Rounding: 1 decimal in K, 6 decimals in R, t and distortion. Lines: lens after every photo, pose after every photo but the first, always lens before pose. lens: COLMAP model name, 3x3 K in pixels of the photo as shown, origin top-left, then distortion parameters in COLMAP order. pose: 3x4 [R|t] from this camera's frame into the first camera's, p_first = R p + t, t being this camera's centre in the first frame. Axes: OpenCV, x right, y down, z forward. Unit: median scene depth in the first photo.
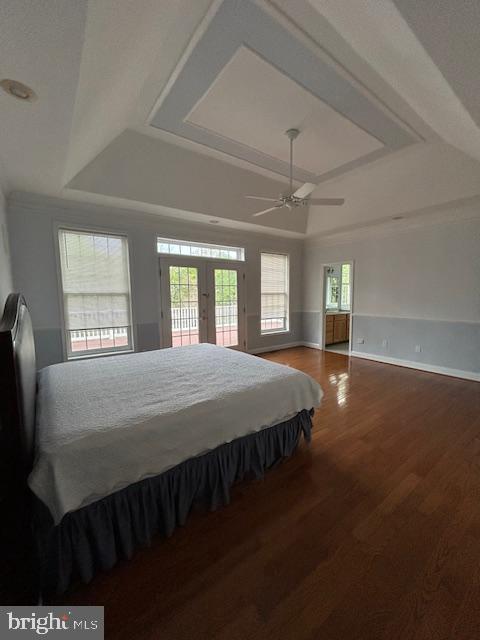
lens RADIAL K [[258.7, 0, 243.5], [0, 258.7, 321.7], [0, 0, 1]] dist [0.003860, 0.000678]
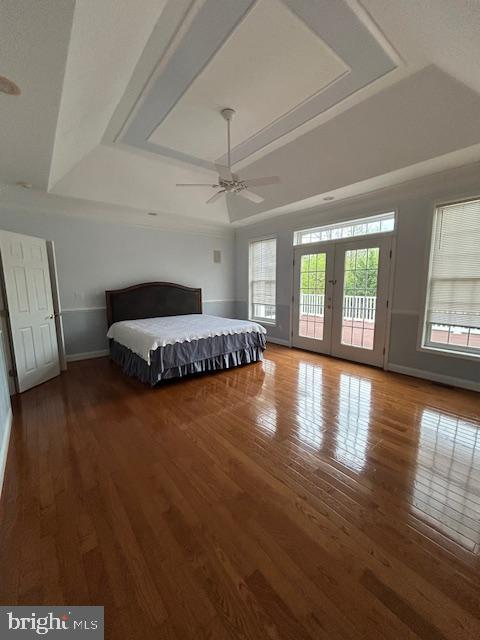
lens RADIAL K [[258.7, 0, 238.7], [0, 258.7, 317.9], [0, 0, 1]] dist [0.003860, 0.000678]
pose [[0.025918, 0.142365, -0.989475, 1.065666], [-0.098276, 0.985376, 0.139201, -0.100684], [0.994822, 0.093634, 0.039530, 0.912264]]
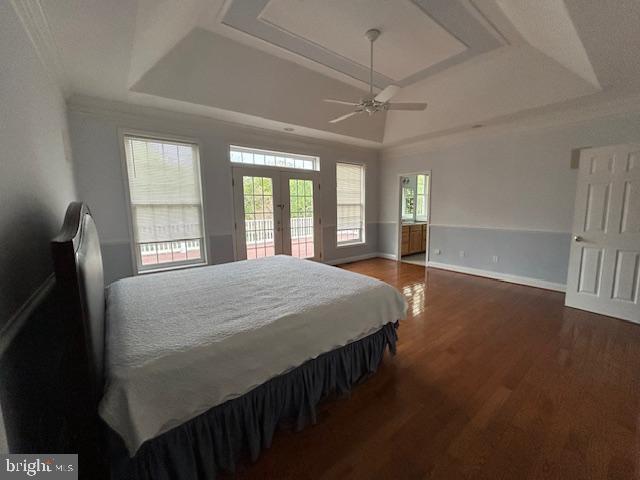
lens RADIAL K [[258.7, 0, 323.2], [0, 258.7, 240.3], [0, 0, 1]] dist [0.003860, 0.000678]
pose [[0.999568, -0.007241, 0.028475, -0.022251], [0.006528, 0.999664, 0.025085, 0.004402], [-0.028647, -0.024889, 0.999280, 0.028633]]
